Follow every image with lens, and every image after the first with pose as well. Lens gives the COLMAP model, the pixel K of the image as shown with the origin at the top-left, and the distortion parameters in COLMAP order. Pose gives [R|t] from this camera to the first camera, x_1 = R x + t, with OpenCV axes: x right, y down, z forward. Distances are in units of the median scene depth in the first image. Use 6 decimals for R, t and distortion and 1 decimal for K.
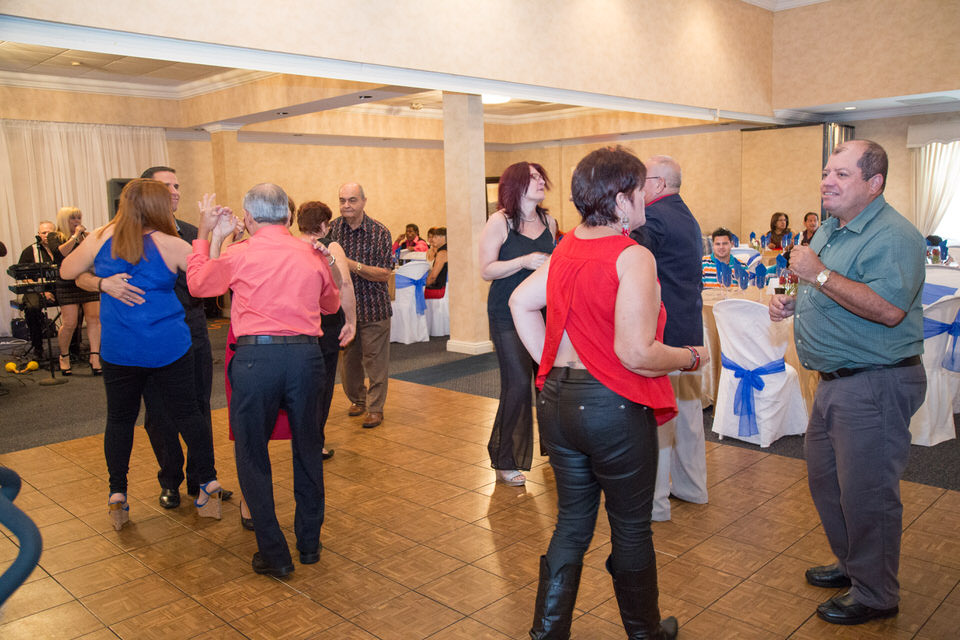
lens RADIAL K [[805.3, 0, 470.6], [0, 805.3, 315.3], [0, 0, 1]] dist [0.008557, 0.023491]
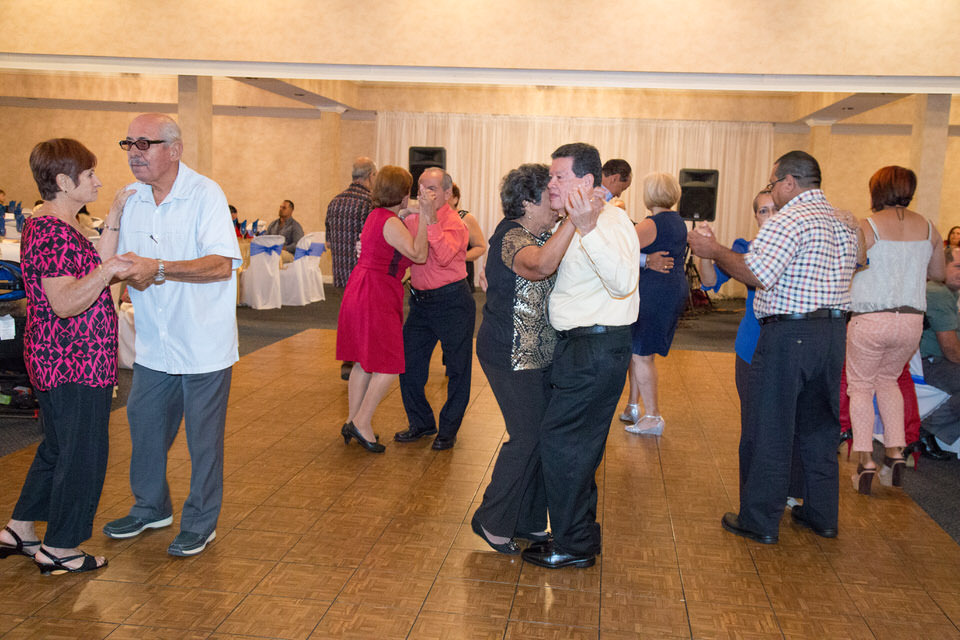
lens RADIAL K [[1025.3, 0, 483.8], [0, 1025.3, 318.1], [0, 0, 1]] dist [0.074860, 0.000000]
pose [[0.595191, 0.151639, -0.789147, 0.520251], [-0.165703, 0.984089, 0.064122, -0.000153], [0.786314, 0.092599, 0.610848, -0.120578]]
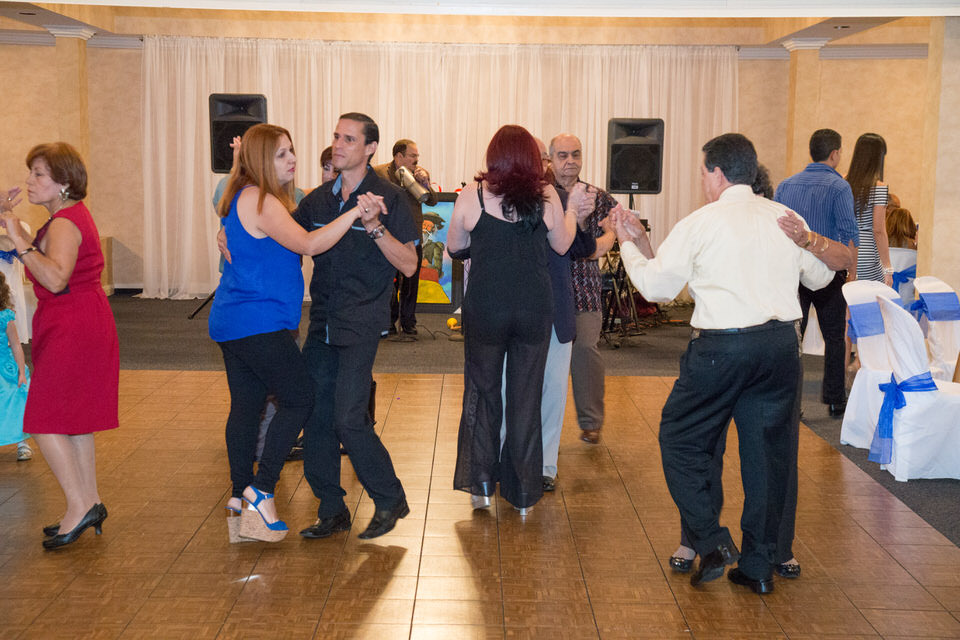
lens RADIAL K [[1727.7, 0, 483.6], [0, 1727.7, 321.4], [0, 0, 1]] dist [0.355459, 0.000000]
pose [[0.697258, 0.111454, -0.708103, 0.627282], [-0.131042, 0.991011, 0.026948, 0.004926], [0.704741, 0.074001, 0.705595, -0.278396]]
